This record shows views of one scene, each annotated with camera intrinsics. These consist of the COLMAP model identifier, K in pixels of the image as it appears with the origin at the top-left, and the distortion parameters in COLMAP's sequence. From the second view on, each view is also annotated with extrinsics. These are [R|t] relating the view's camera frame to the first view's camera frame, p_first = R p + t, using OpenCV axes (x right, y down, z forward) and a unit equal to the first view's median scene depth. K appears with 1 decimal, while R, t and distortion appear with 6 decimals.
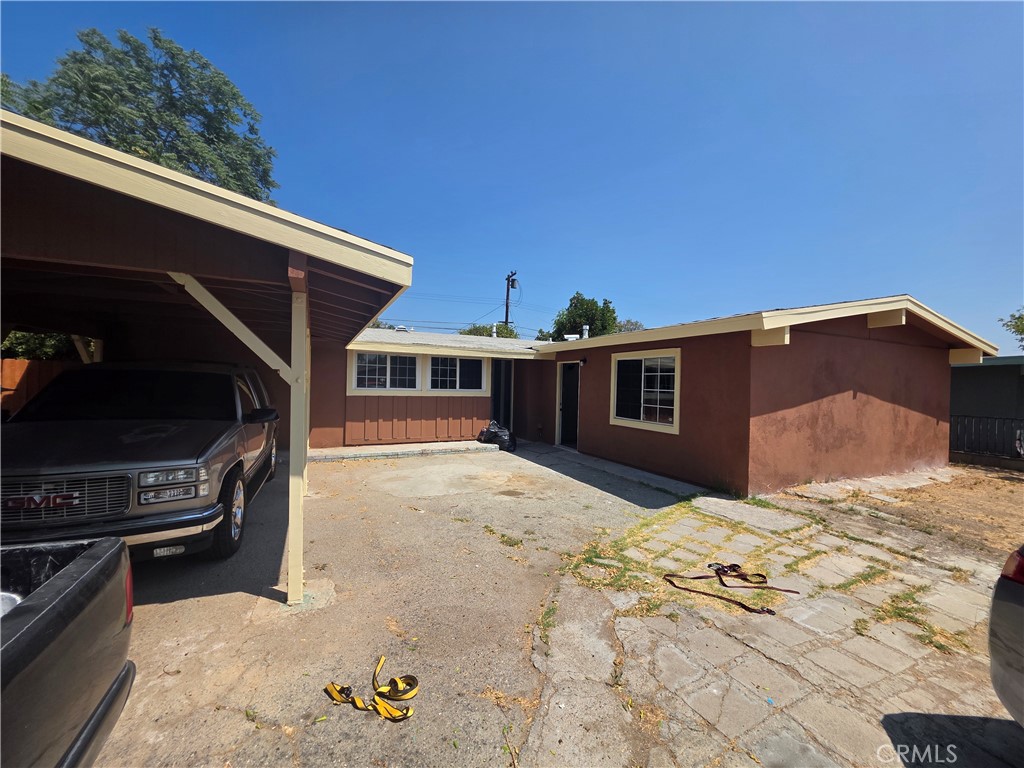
lens RADIAL K [[410.6, 0, 510.6], [0, 410.6, 384.5], [0, 0, 1]] dist [0.000660, -0.000584]
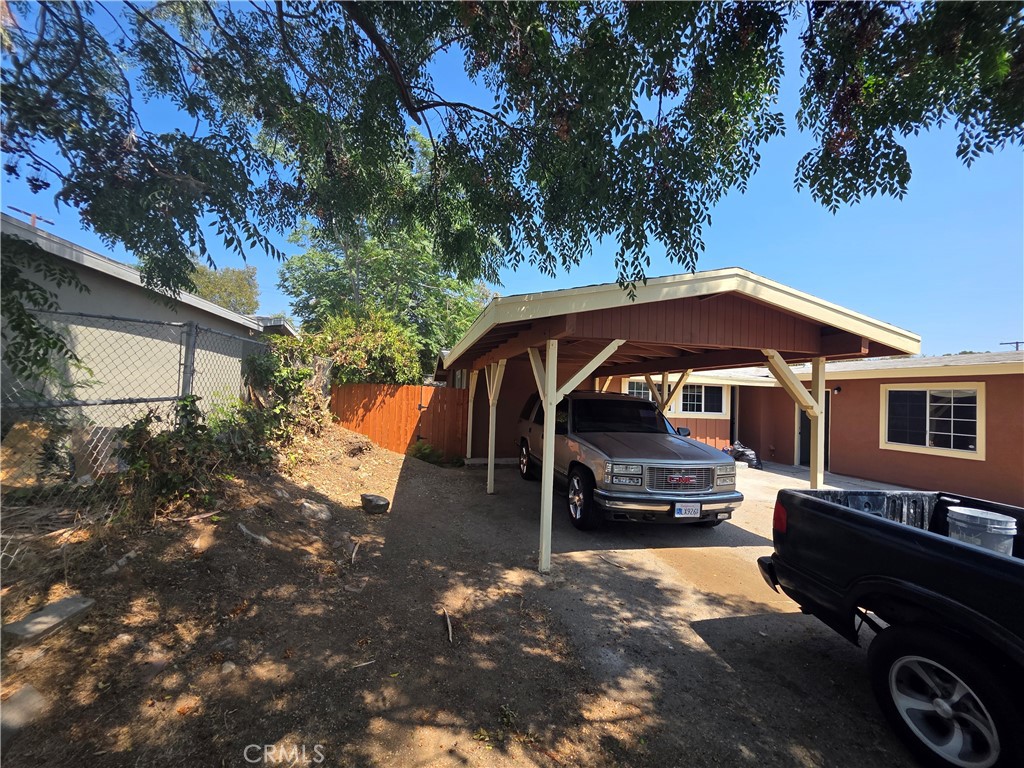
lens RADIAL K [[410.6, 0, 512.0], [0, 410.6, 384.3], [0, 0, 1]] dist [0.000660, -0.000584]
pose [[0.976773, 0.009408, -0.214070, -0.421381], [-0.018598, 0.998988, -0.040958, -0.010085], [0.213468, 0.043988, 0.975959, -0.249610]]
